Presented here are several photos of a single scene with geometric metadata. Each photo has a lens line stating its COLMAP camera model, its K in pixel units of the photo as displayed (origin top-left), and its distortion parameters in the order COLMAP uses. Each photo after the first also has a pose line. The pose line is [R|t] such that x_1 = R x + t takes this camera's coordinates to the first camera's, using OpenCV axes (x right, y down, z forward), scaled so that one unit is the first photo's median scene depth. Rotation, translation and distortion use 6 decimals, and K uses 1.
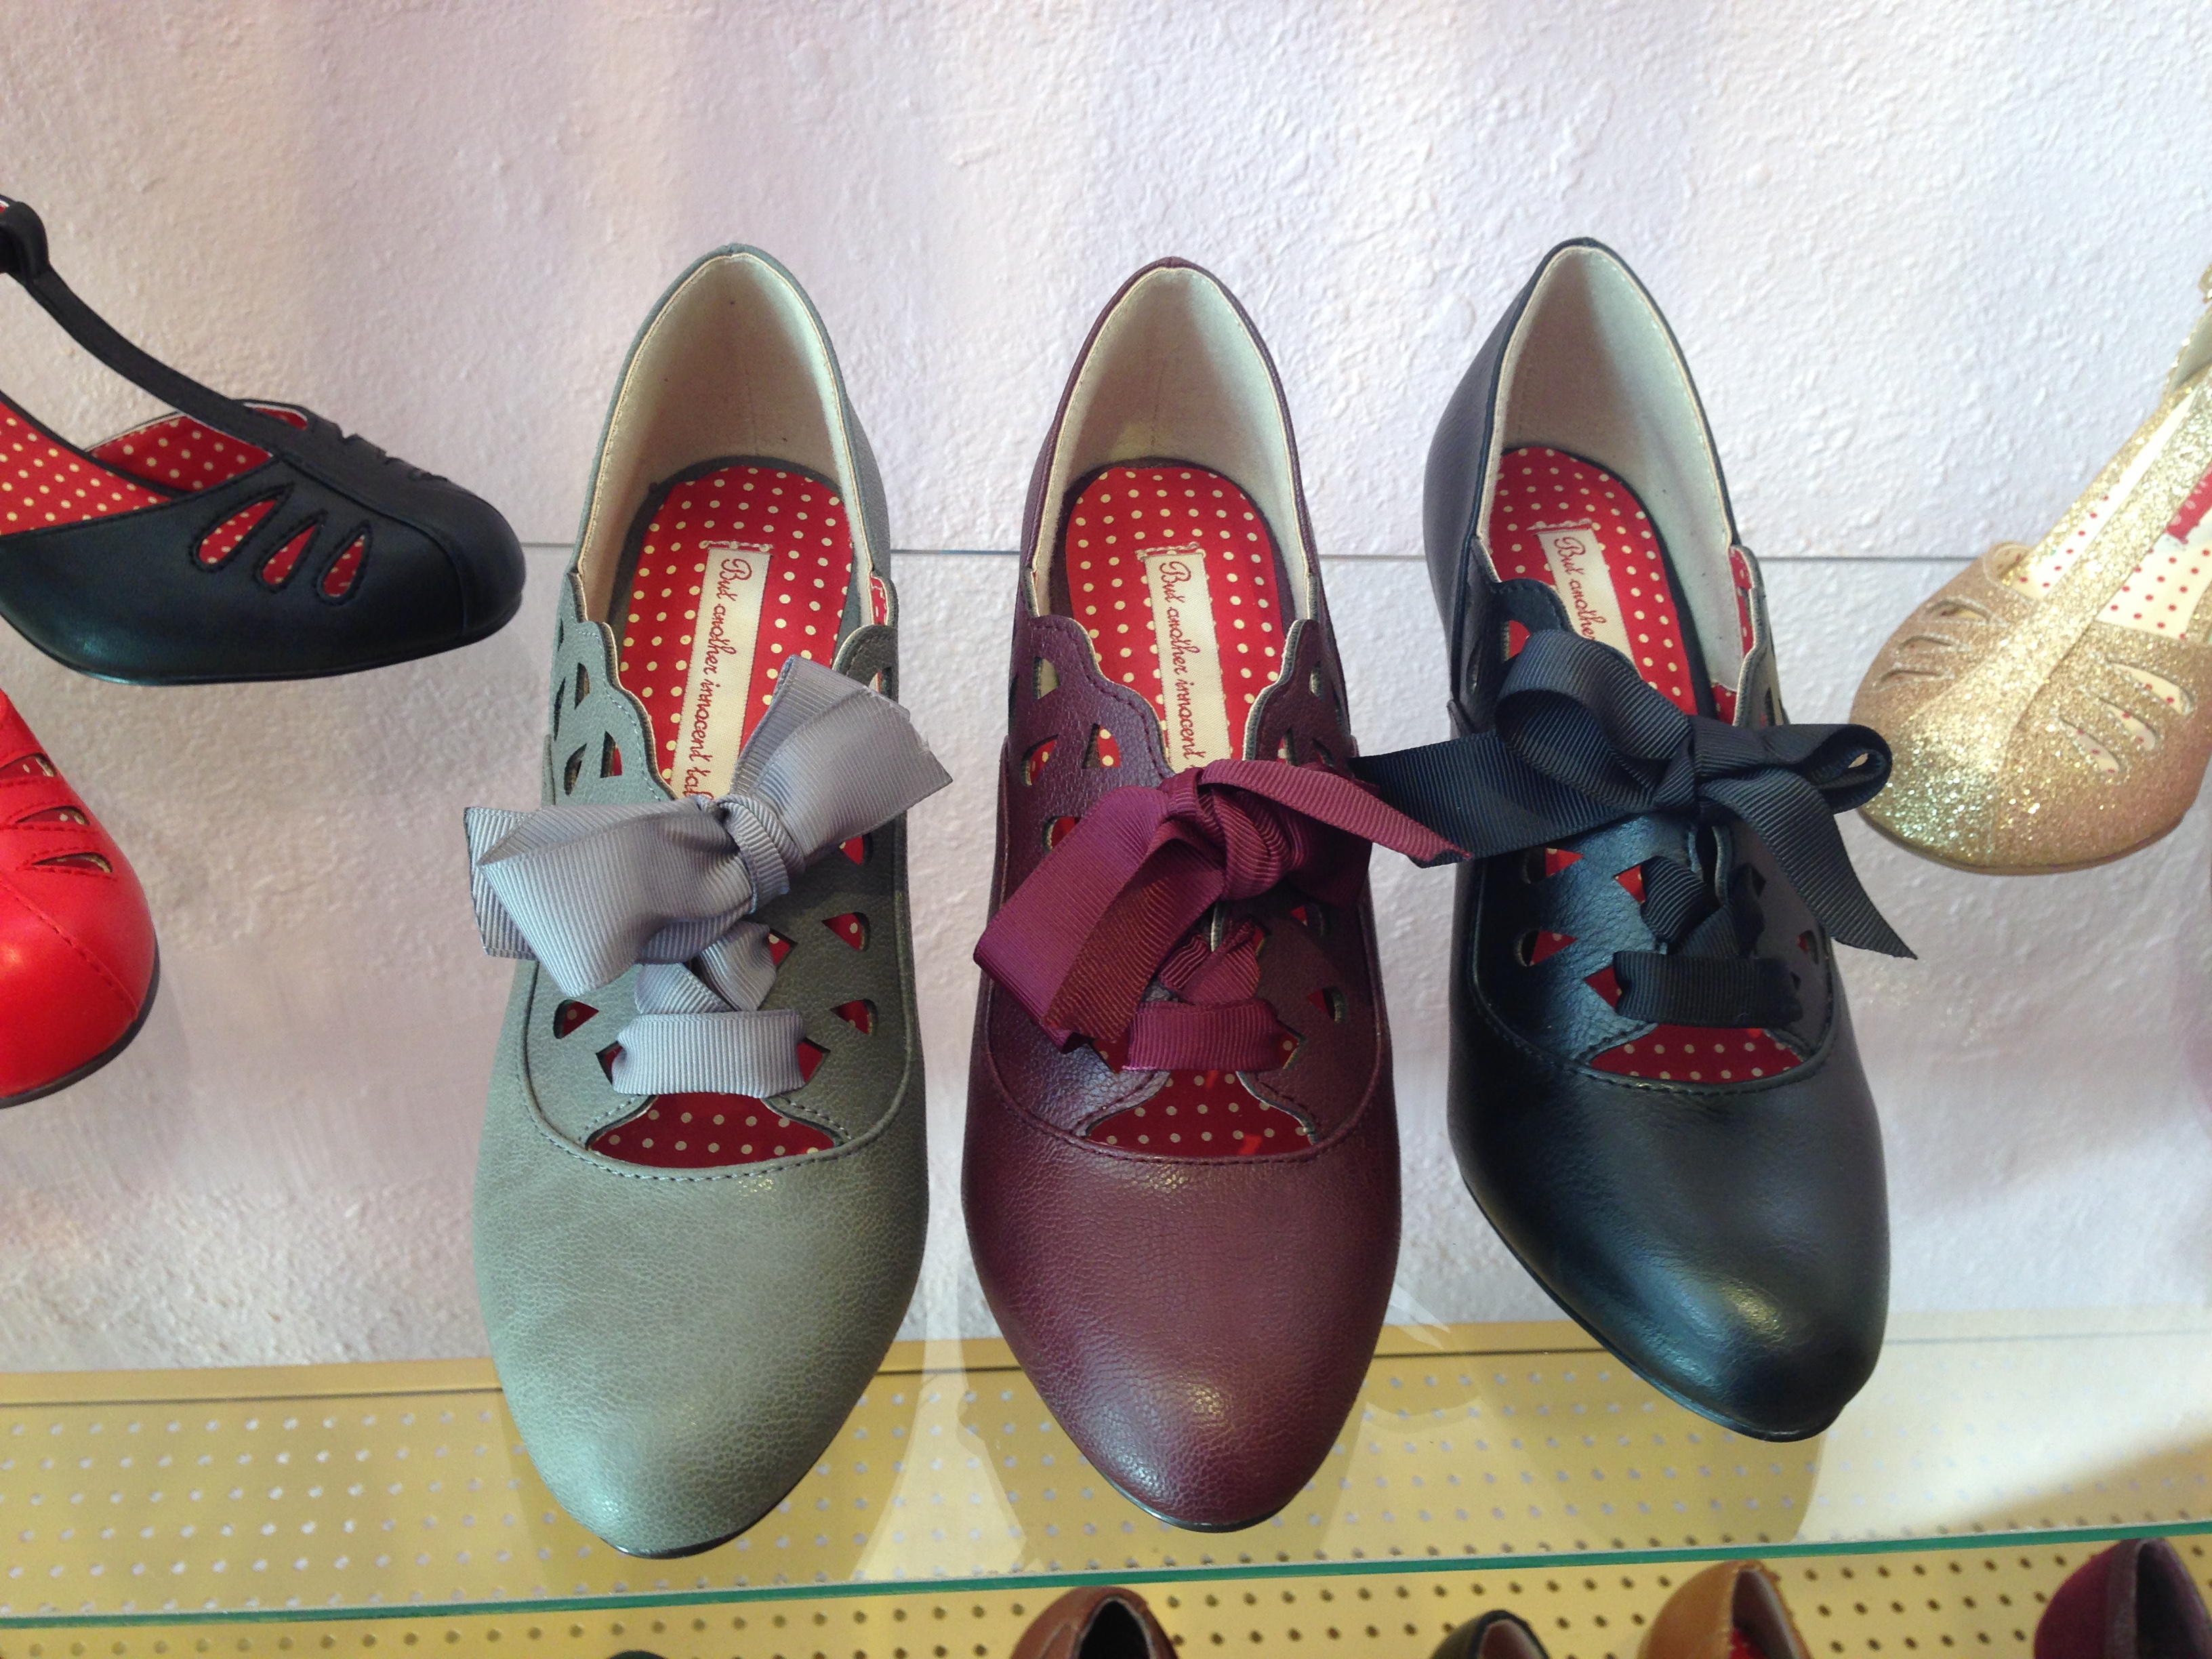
lens RADIAL K [[2084.1, 0, 1141.5], [0, 2084.1, 805.6], [0, 0, 1]] dist [0.016583, 0.000000]
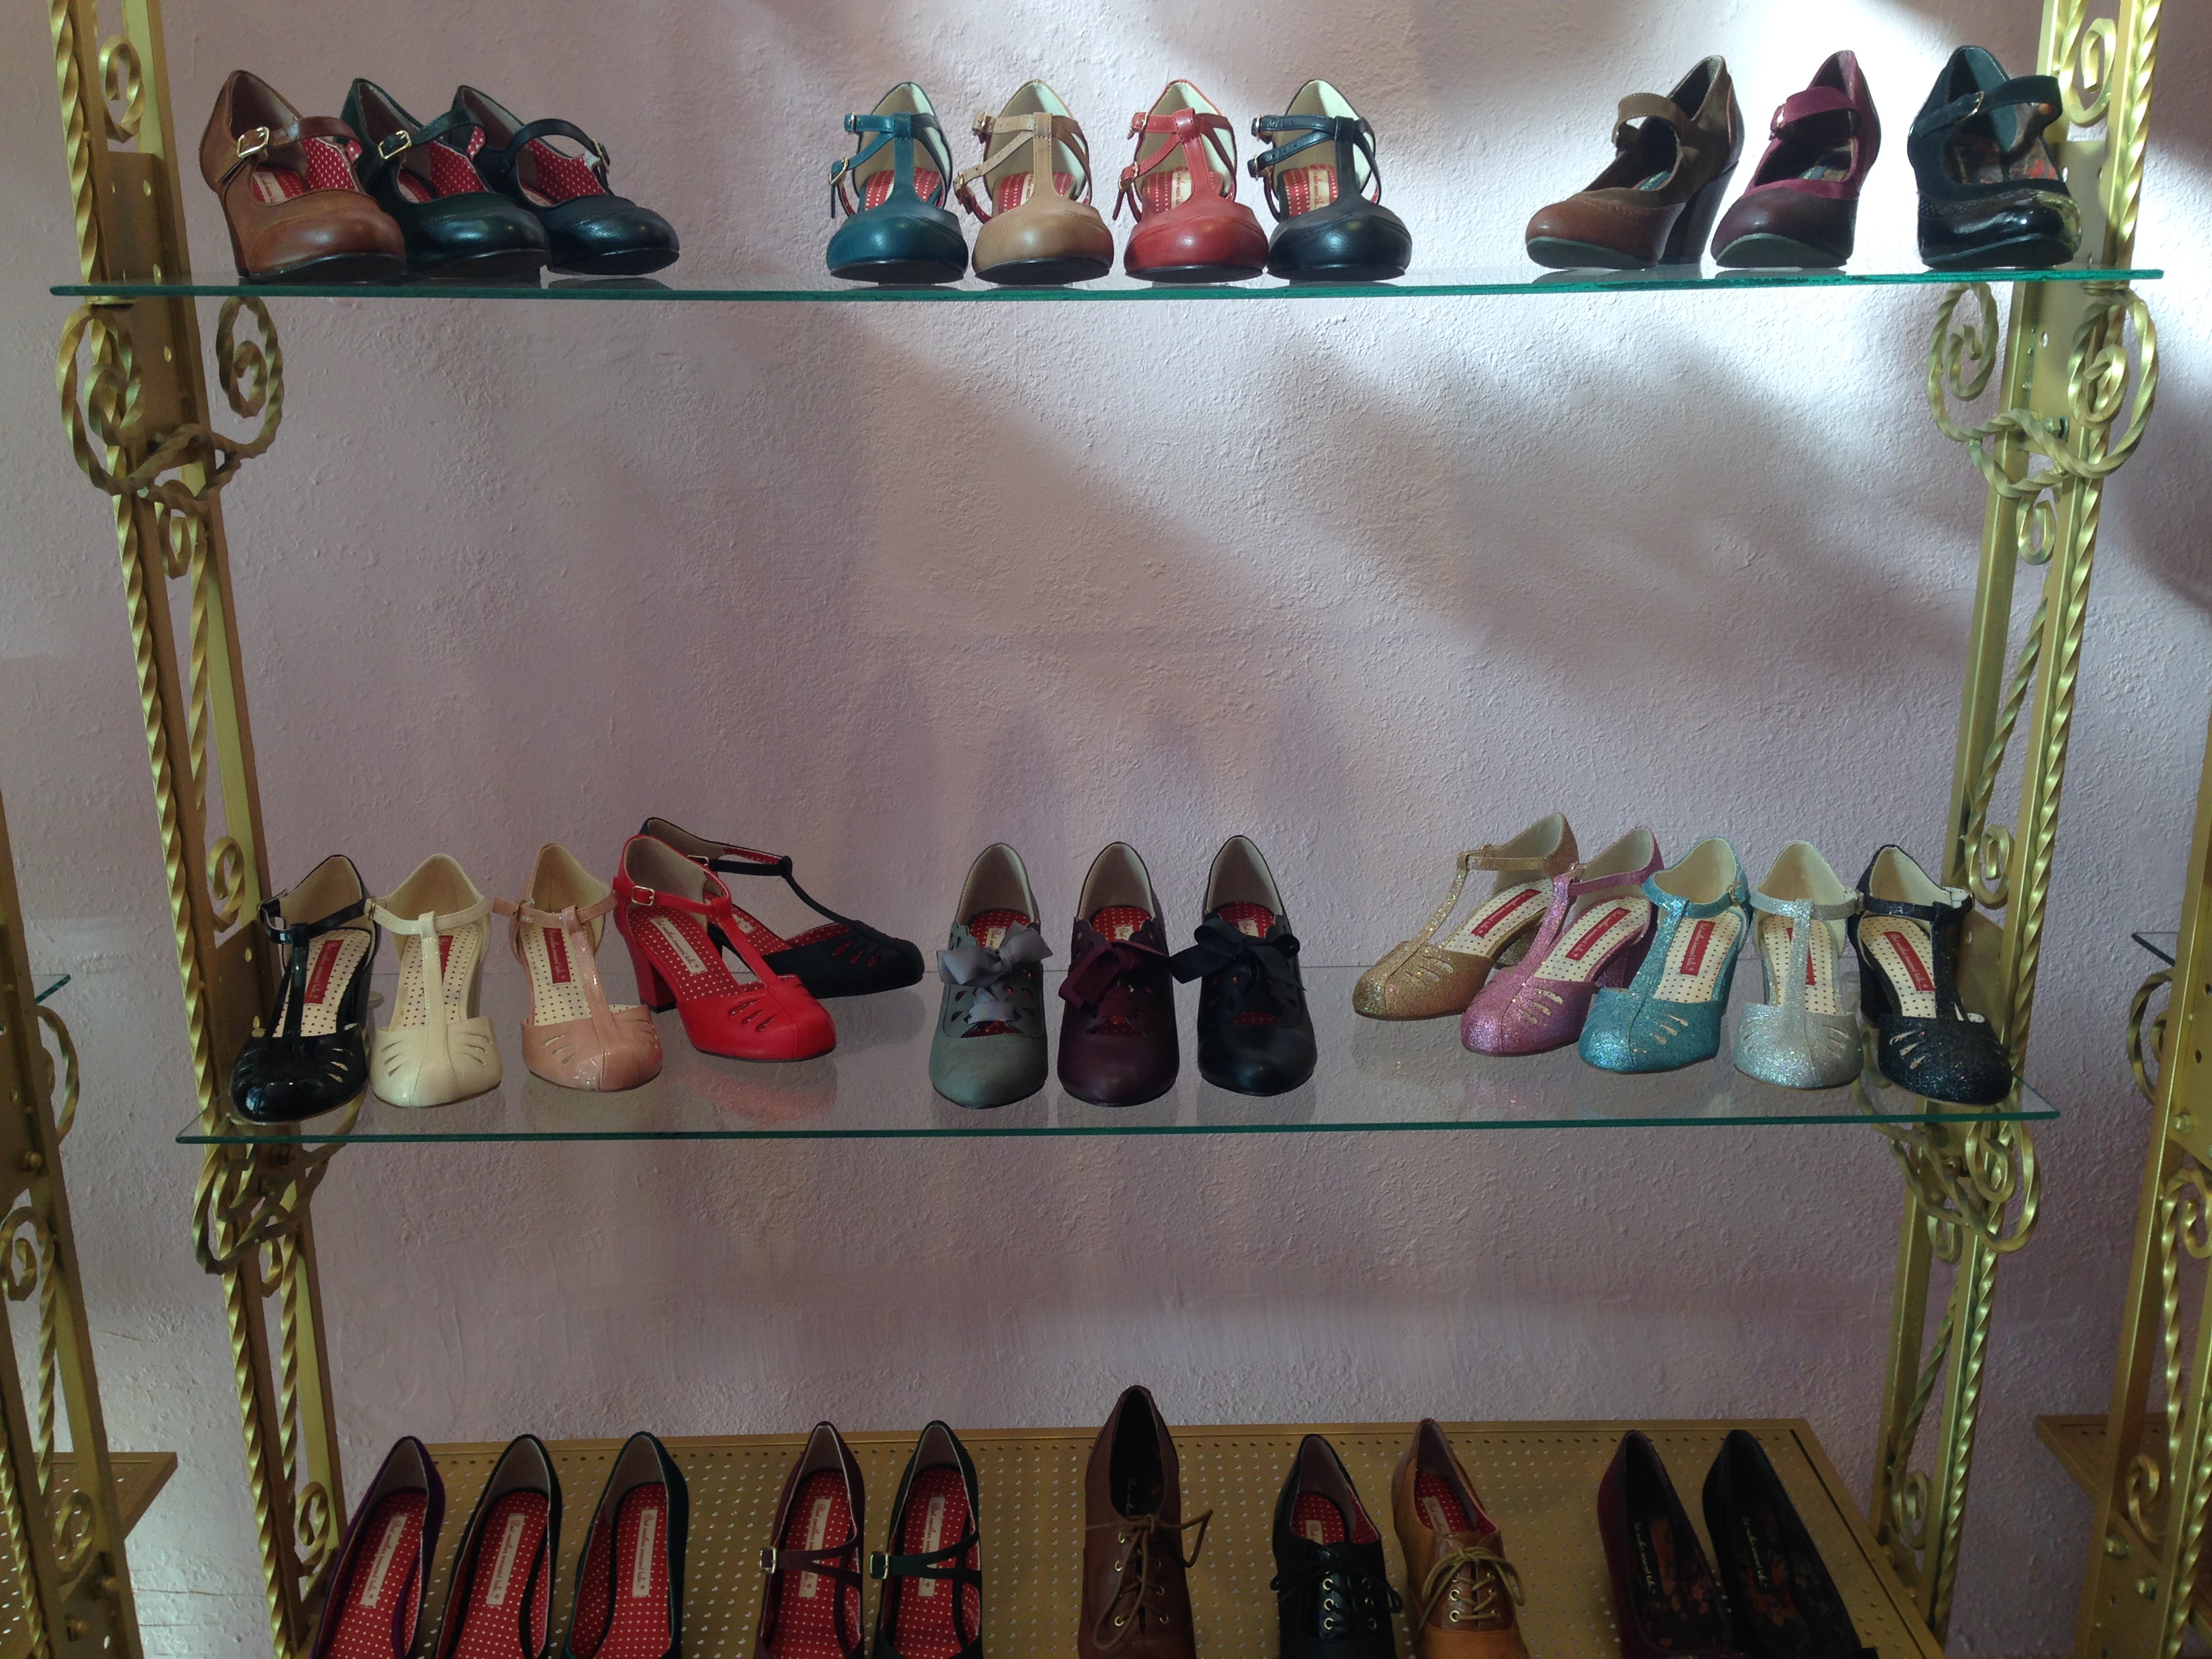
lens RADIAL K [[2084.1, 0, 1106.8], [0, 2084.1, 833.7], [0, 0, 1]] dist [0.016583, 0.000000]
pose [[0.993462, -0.052353, -0.101455, 0.355379], [0.007414, 0.916367, -0.400271, 1.148075], [0.113925, 0.396902, 0.910763, -2.247856]]
